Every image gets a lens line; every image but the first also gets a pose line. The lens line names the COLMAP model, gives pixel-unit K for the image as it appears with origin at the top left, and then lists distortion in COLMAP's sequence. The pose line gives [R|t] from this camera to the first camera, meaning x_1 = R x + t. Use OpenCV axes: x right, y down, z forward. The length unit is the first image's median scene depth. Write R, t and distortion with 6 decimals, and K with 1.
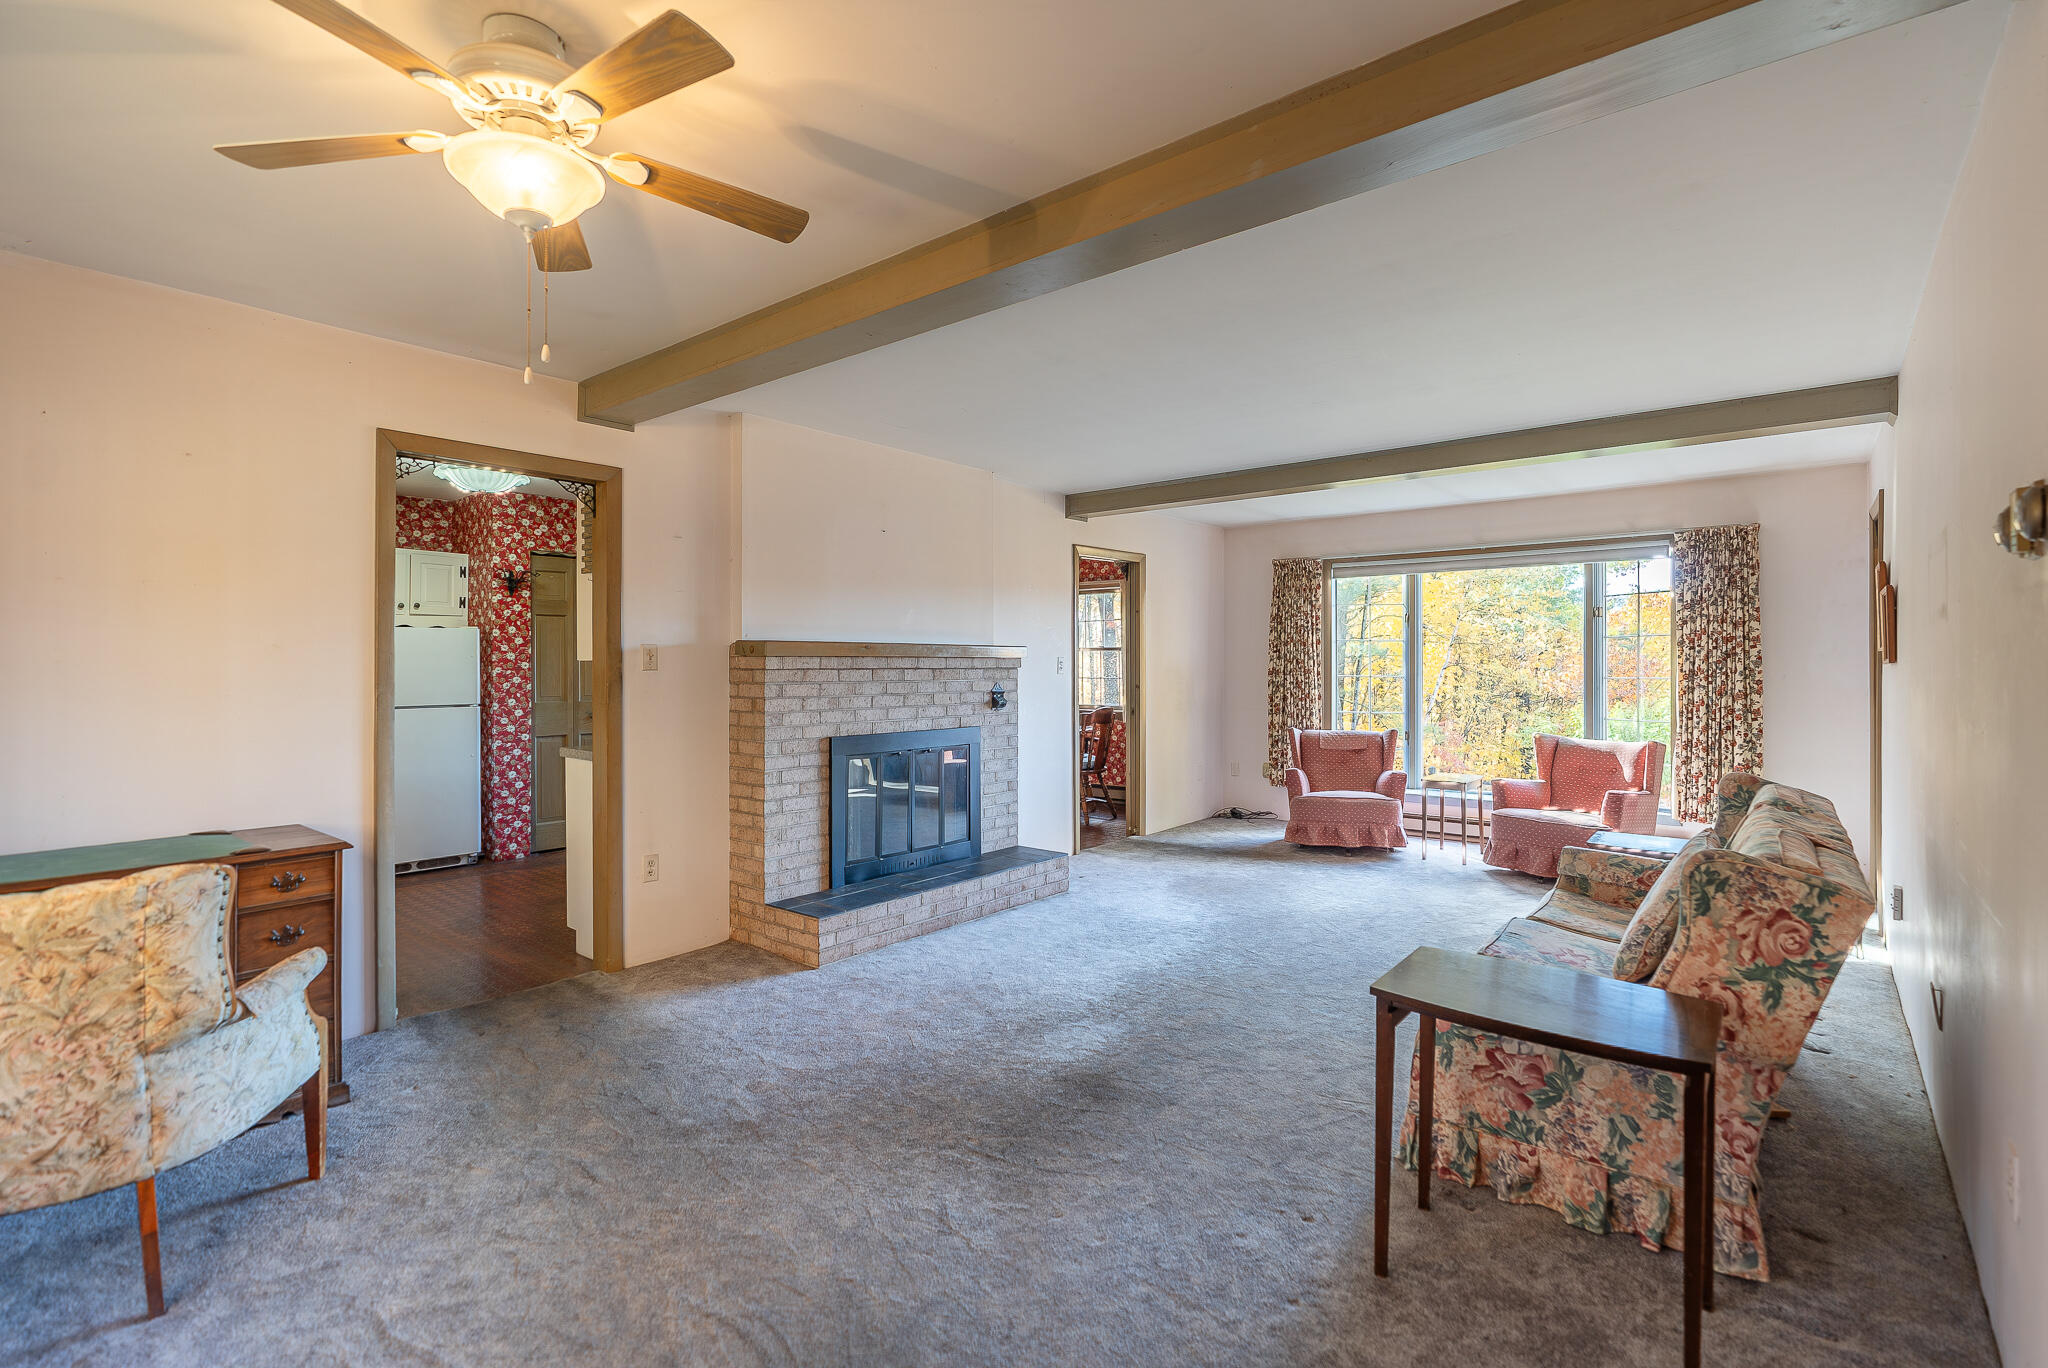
lens RADIAL K [[938.5, 0, 1052.7], [0, 938.5, 665.3], [0, 0, 1]] dist [-0.012831, 0.003558]
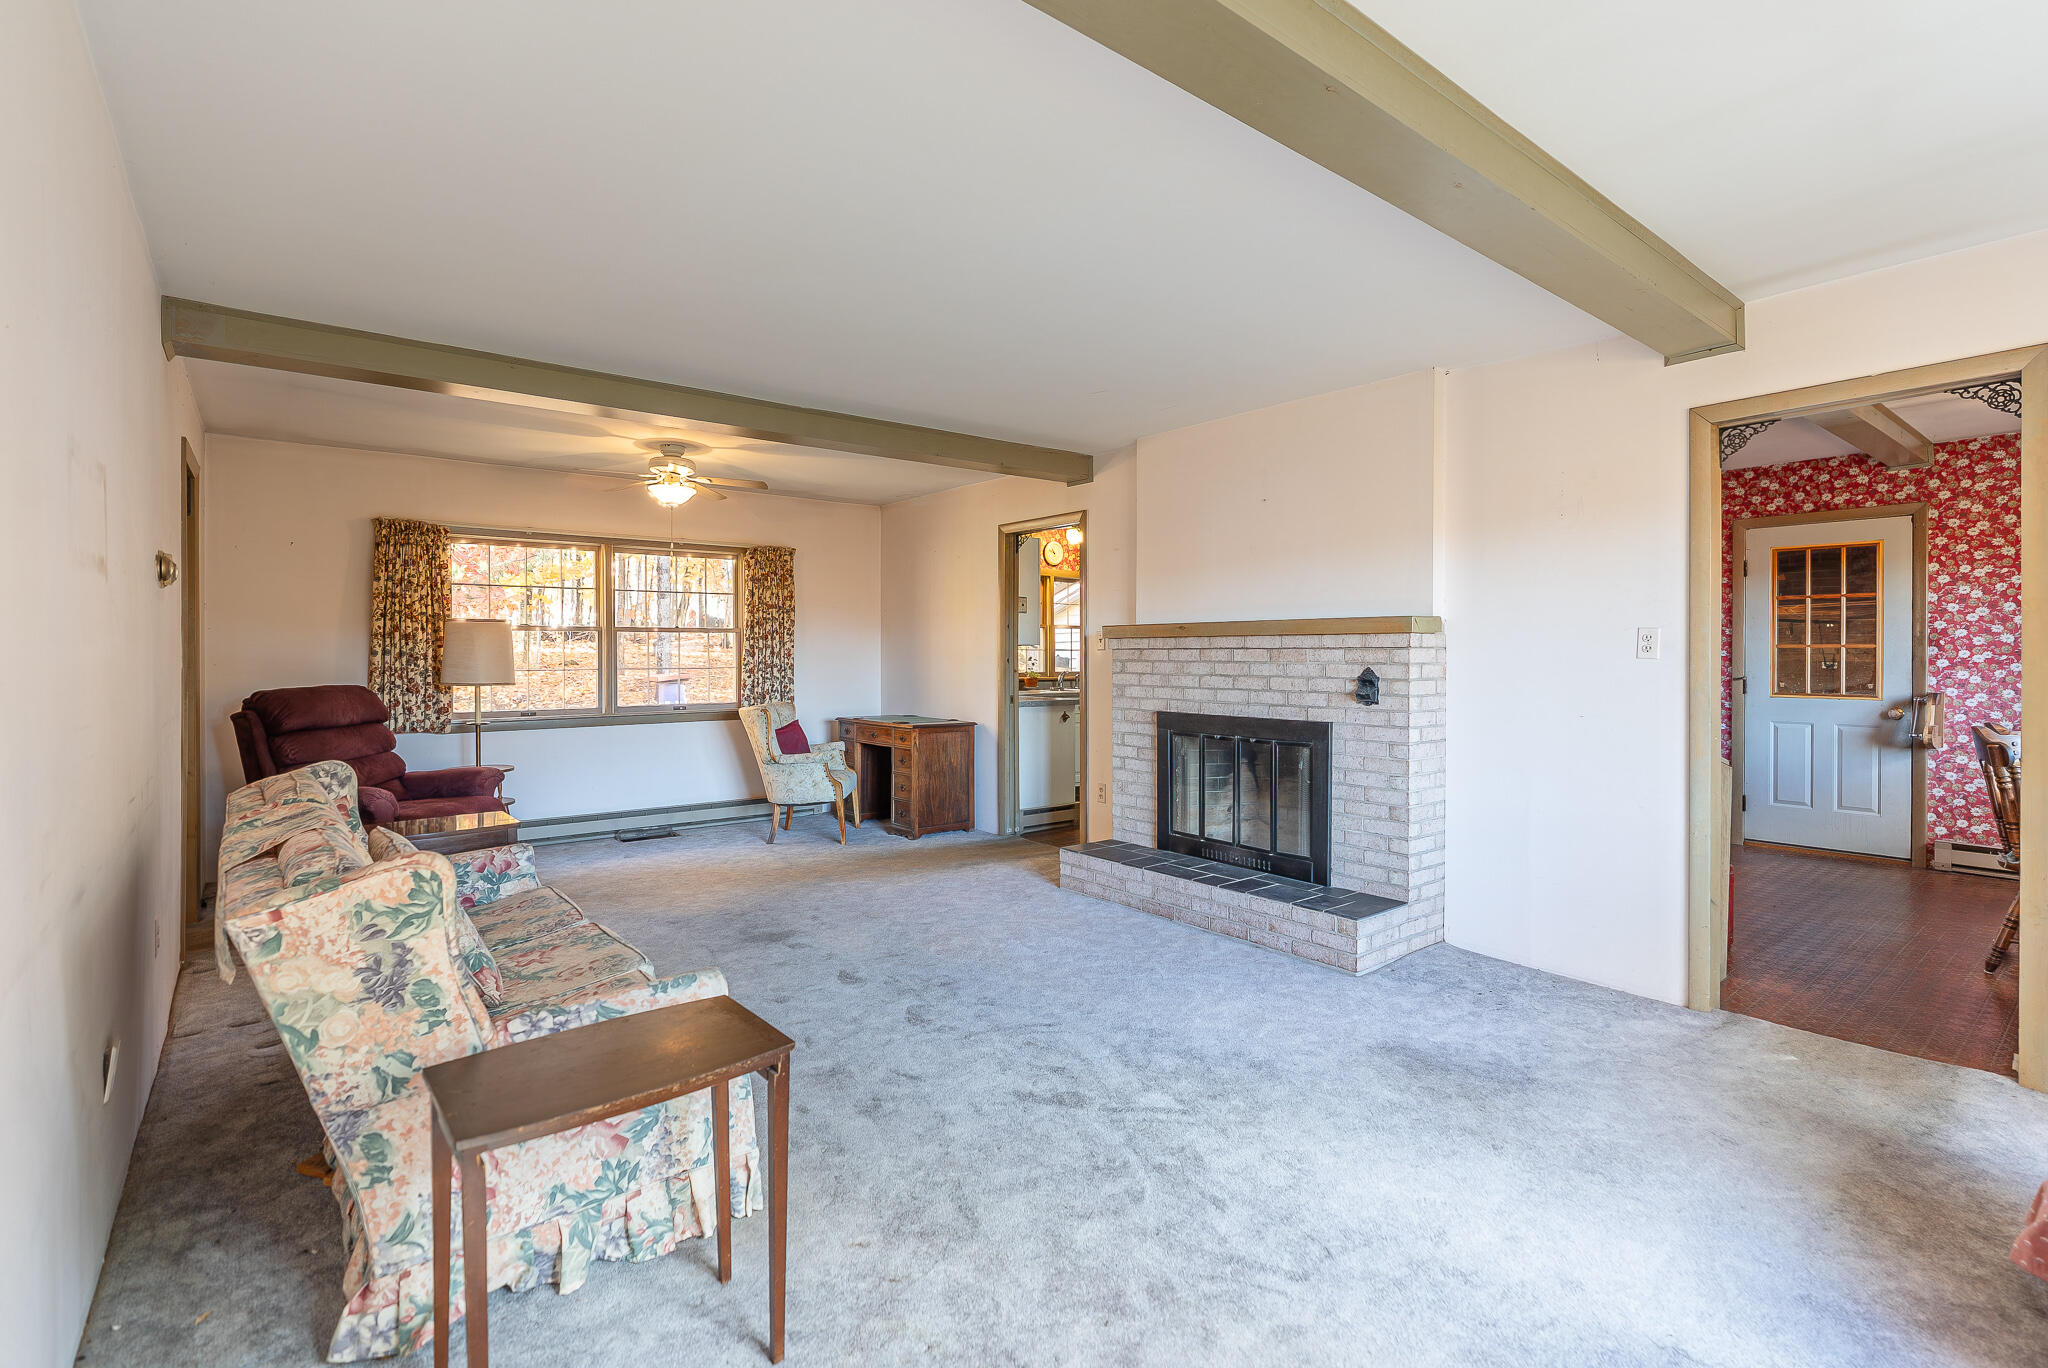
lens RADIAL K [[938.5, 0, 1016.3], [0, 938.5, 666.2], [0, 0, 1]] dist [-0.012831, 0.003558]
pose [[-0.216304, 0.017658, -0.976166, 0.728728], [0.003276, 0.999844, 0.017360, 0.004010], [0.976321, 0.000557, -0.216328, 0.902496]]
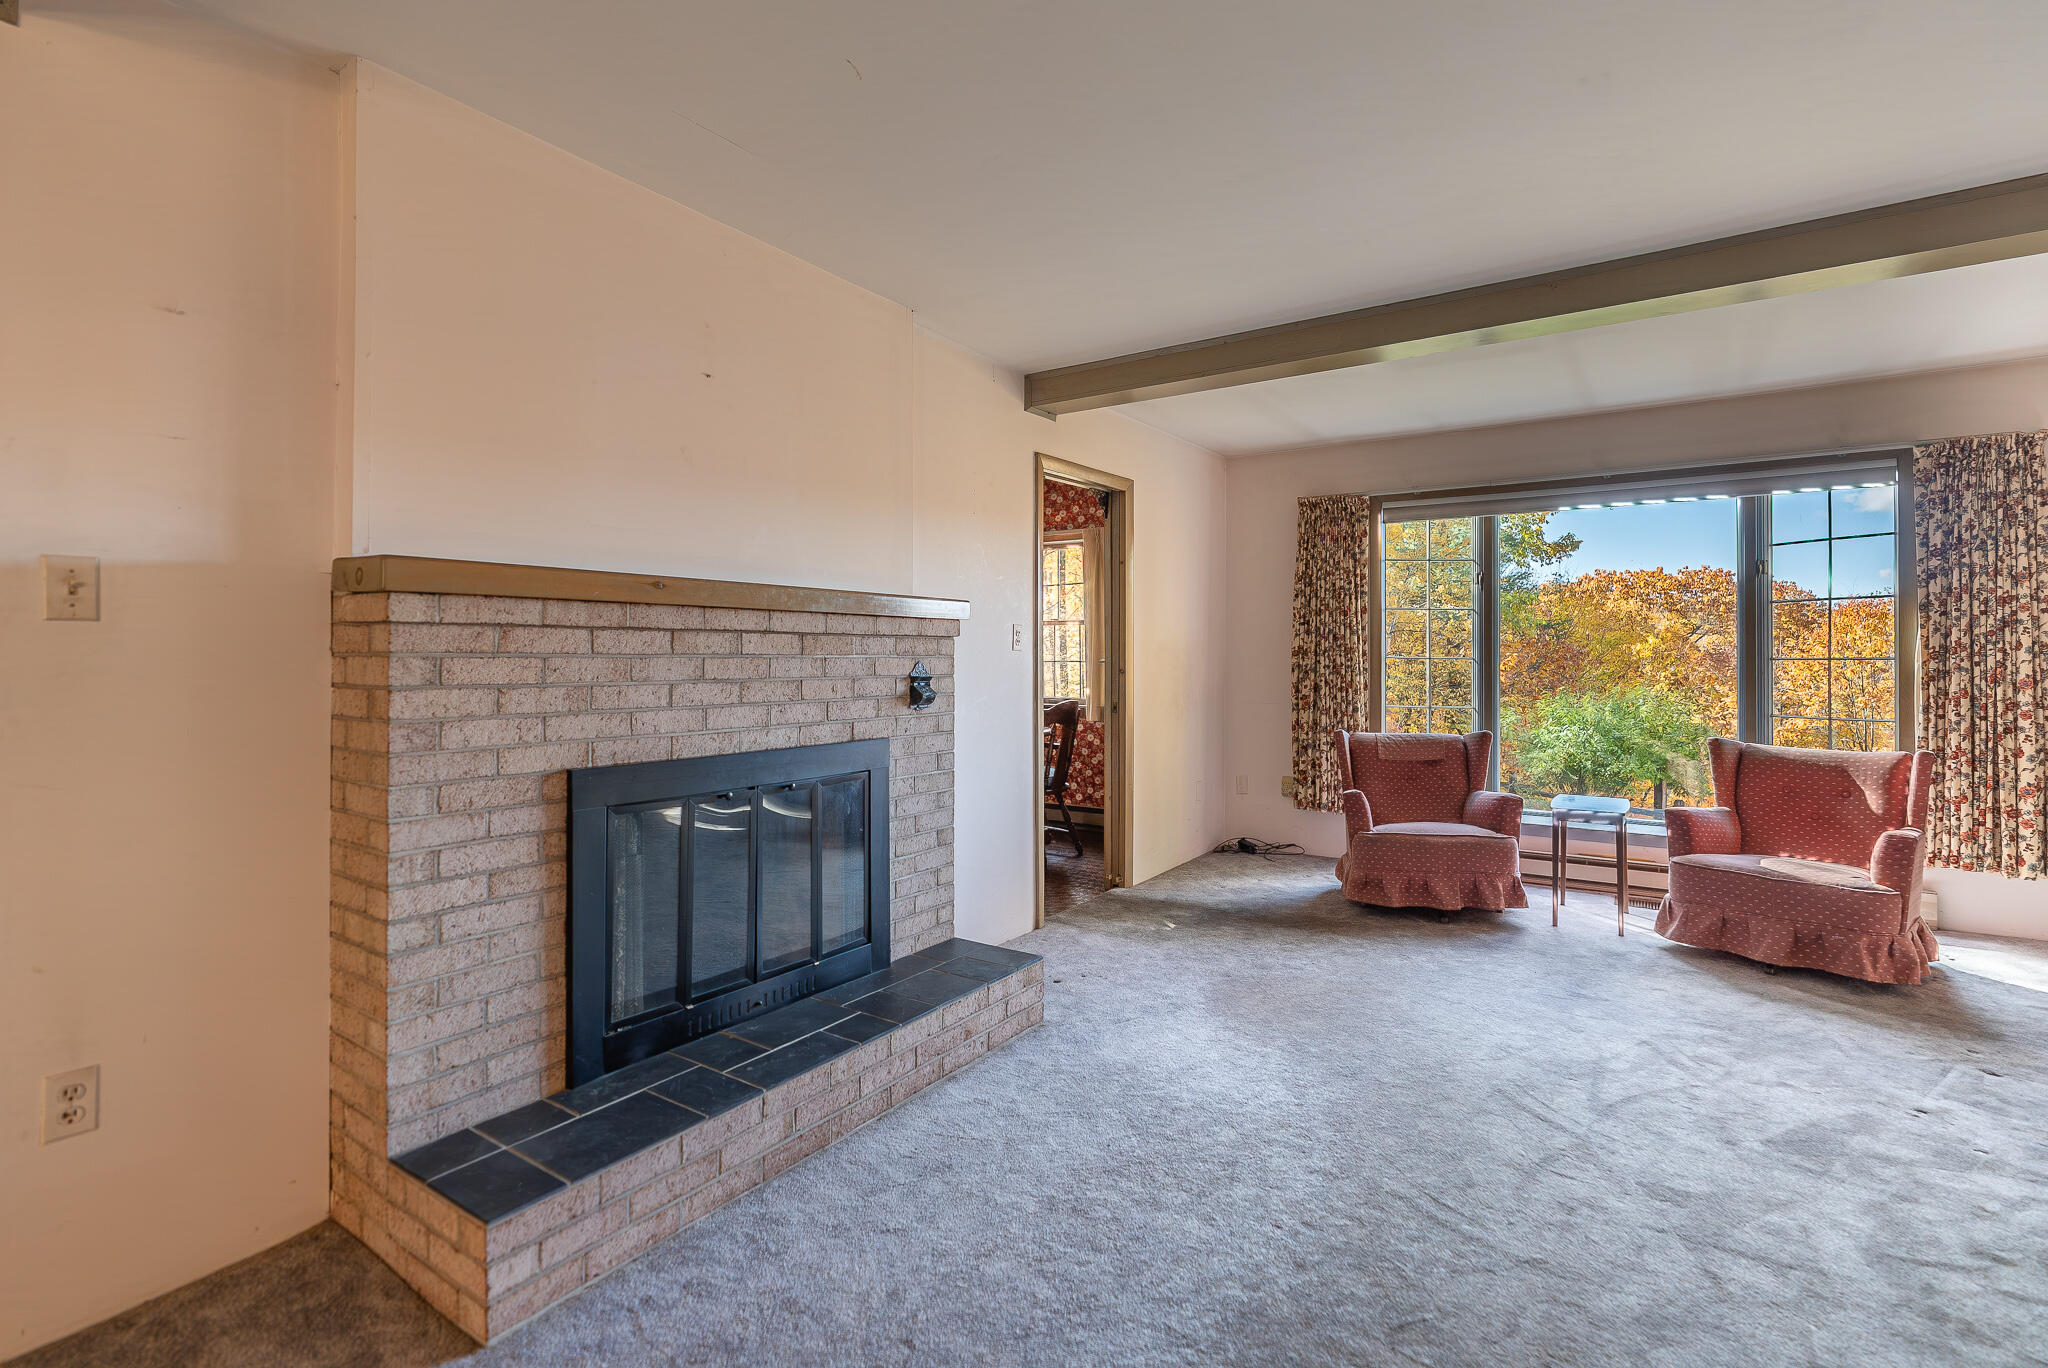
lens RADIAL K [[938.5, 0, 1055.3], [0, 938.5, 651.4], [0, 0, 1]] dist [-0.012831, 0.003558]
pose [[0.995673, 0.002486, 0.092895, -0.029941], [-0.002075, 0.999988, -0.004519, 0.015207], [-0.092905, 0.004306, 0.995666, 0.423354]]
